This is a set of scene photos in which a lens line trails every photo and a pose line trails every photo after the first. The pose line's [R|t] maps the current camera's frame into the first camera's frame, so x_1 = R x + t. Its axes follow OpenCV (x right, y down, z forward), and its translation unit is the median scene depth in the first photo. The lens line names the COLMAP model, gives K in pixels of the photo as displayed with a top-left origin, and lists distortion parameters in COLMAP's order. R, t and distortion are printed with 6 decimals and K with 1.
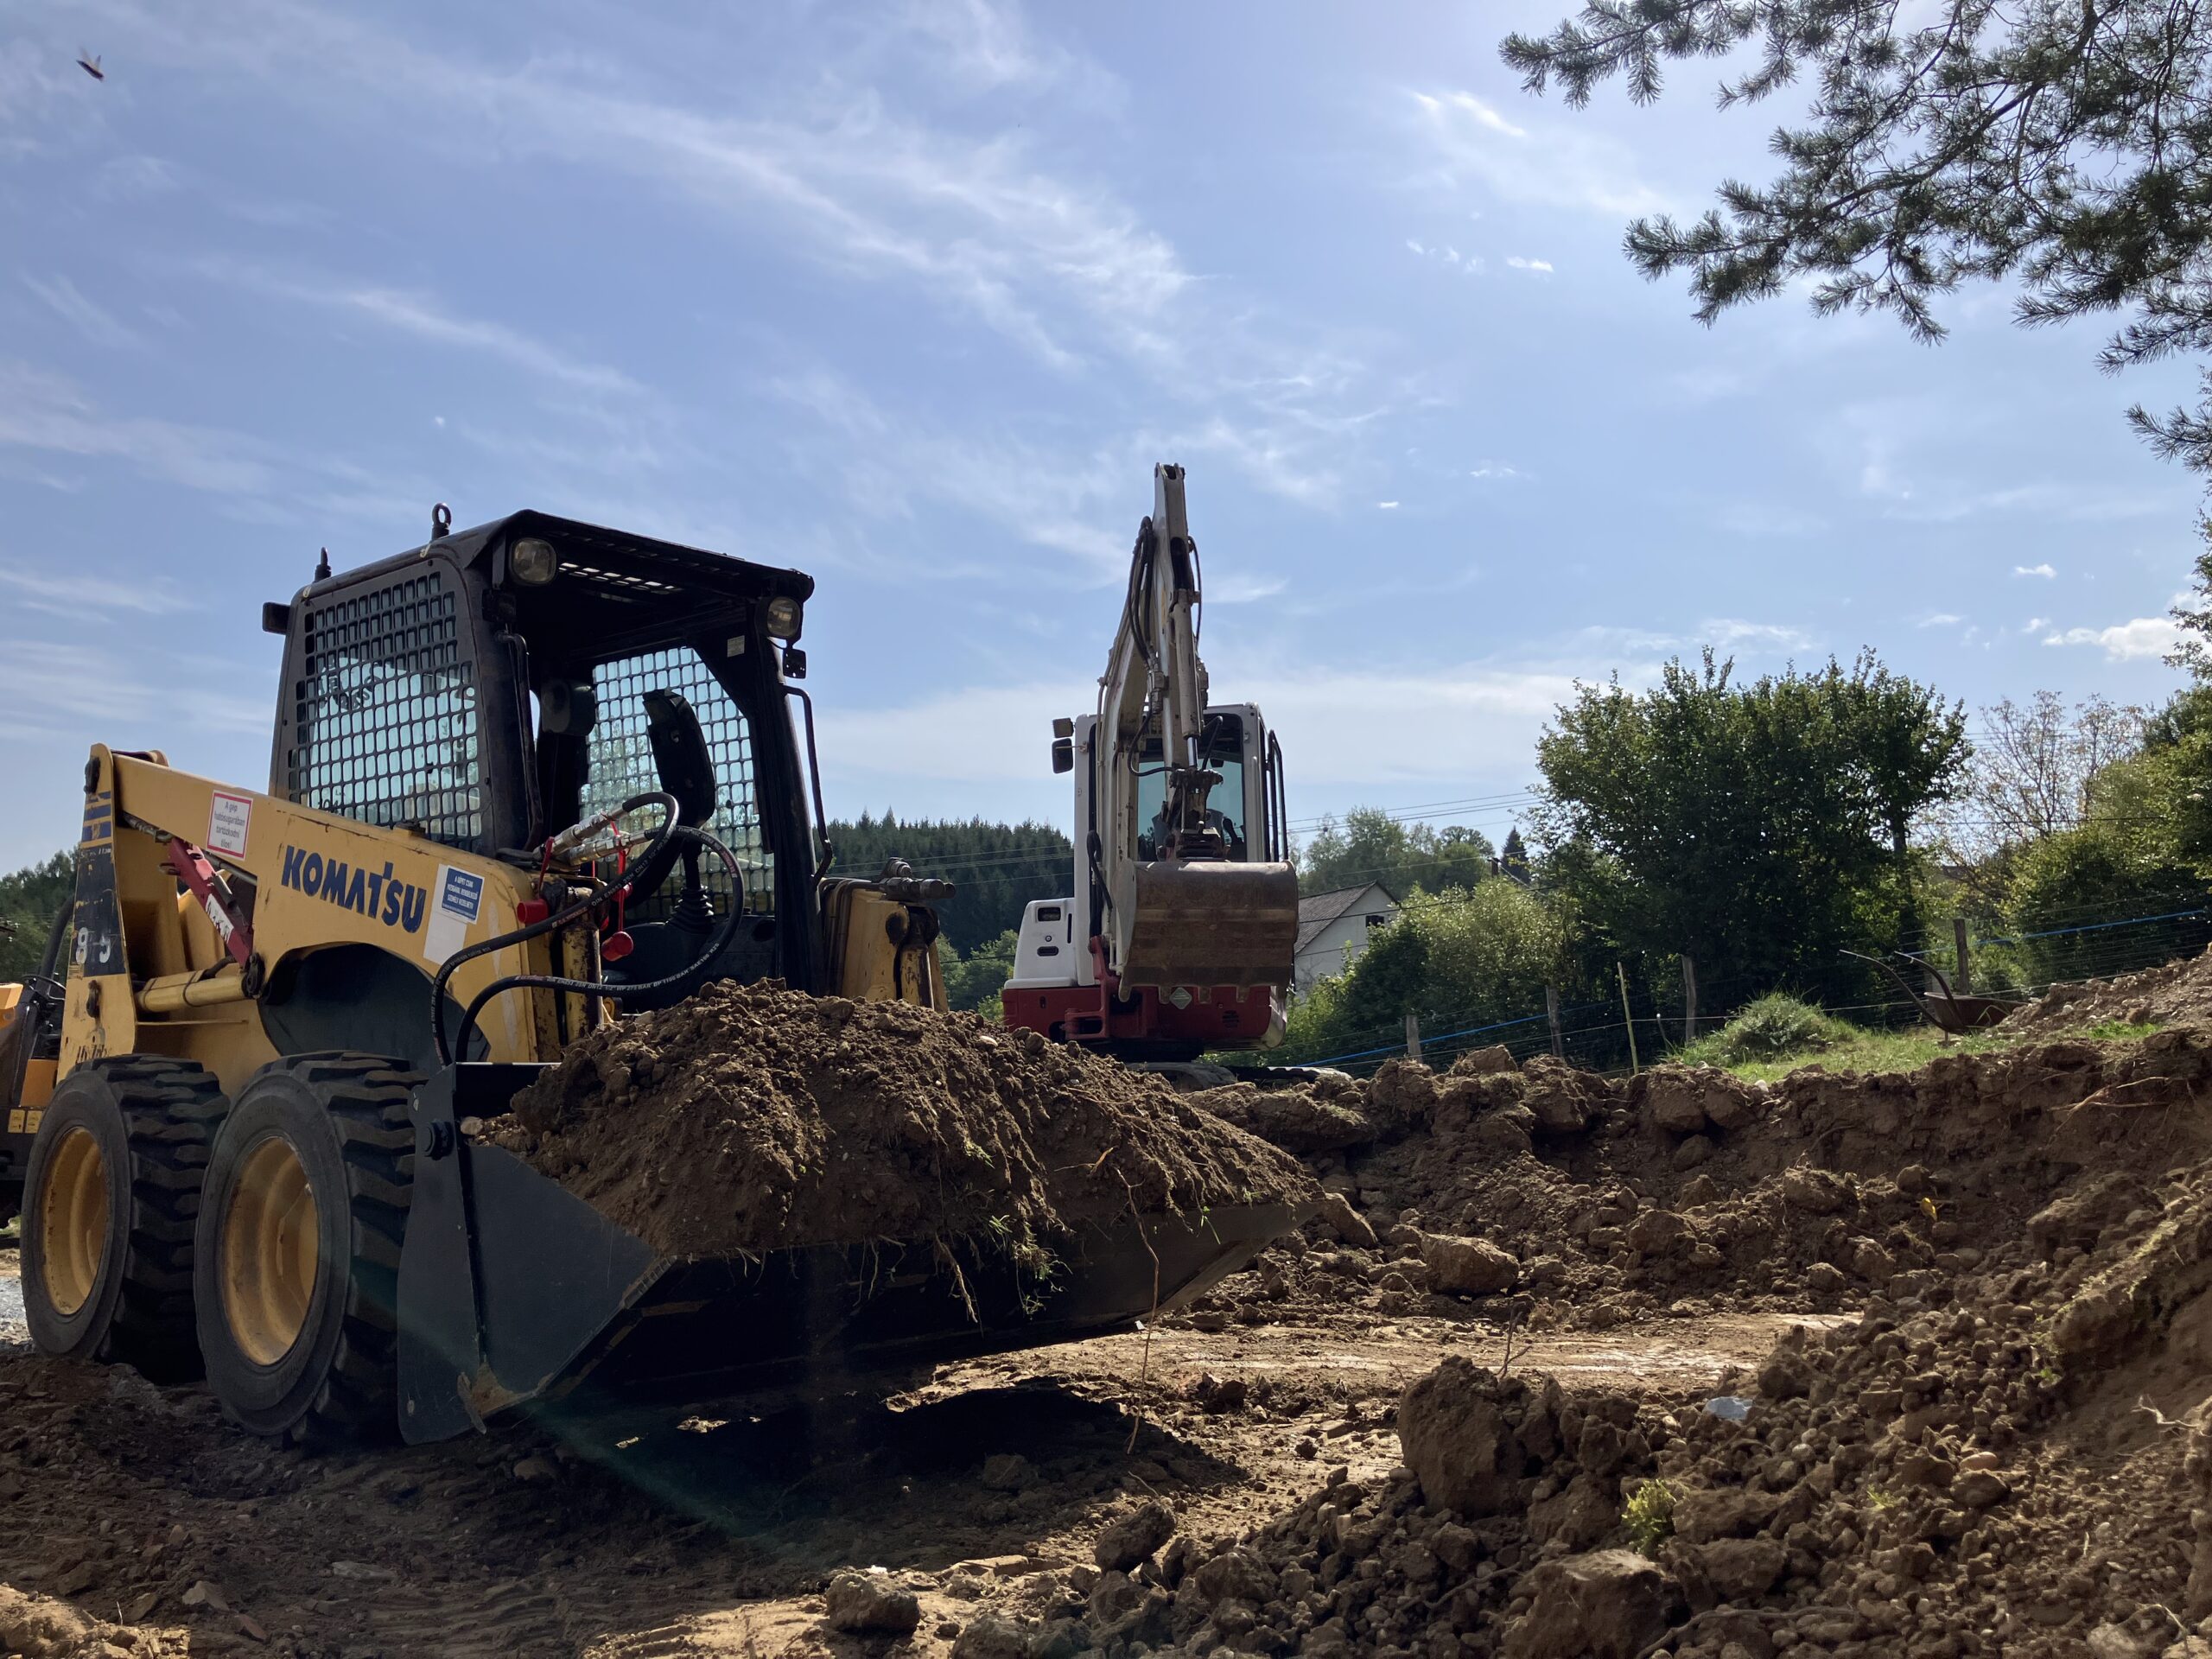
lens RADIAL K [[1871.8, 0, 1106.0], [0, 1871.8, 829.5], [0, 0, 1]] dist [0.018396, -0.003549]
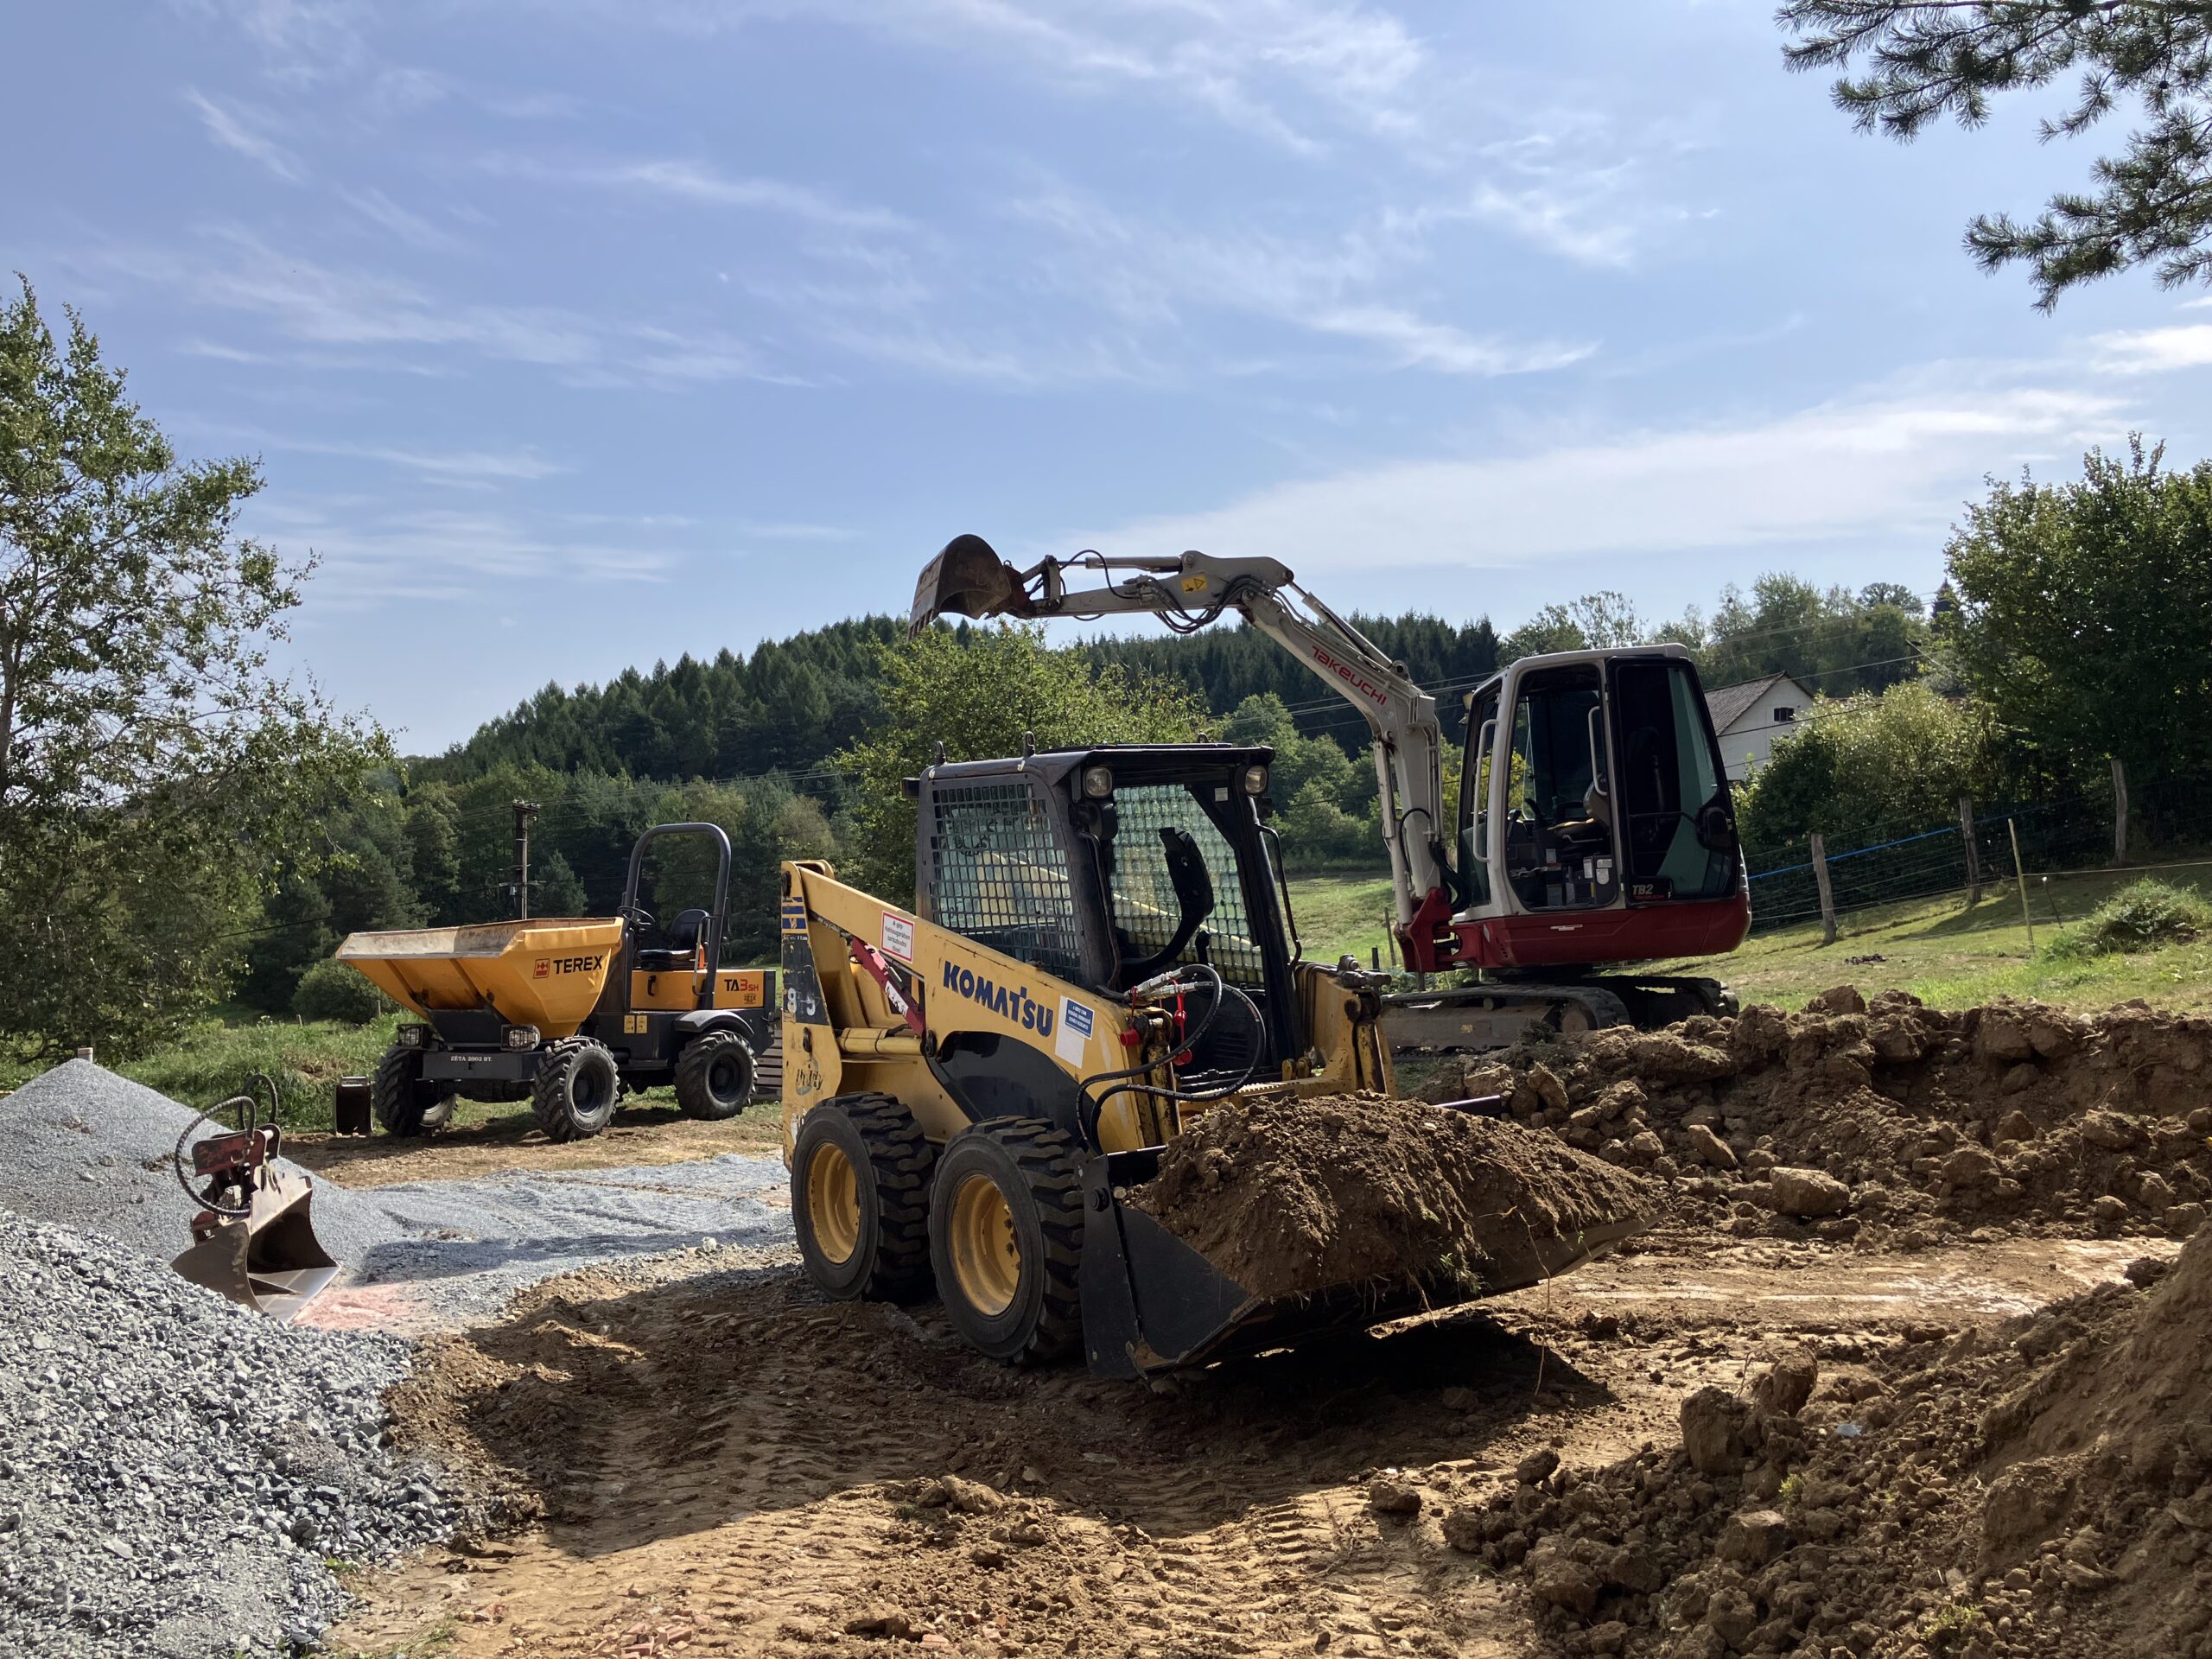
lens RADIAL K [[1876.8, 0, 1106.0], [0, 1876.8, 829.5], [0, 0, 1]] dist [0.008232, 0.058668]
pose [[0.977022, -0.045167, -0.208298, 0.007274], [0.068240, 0.992134, 0.104947, -0.229525], [0.201920, -0.116750, 0.972419, -0.397299]]
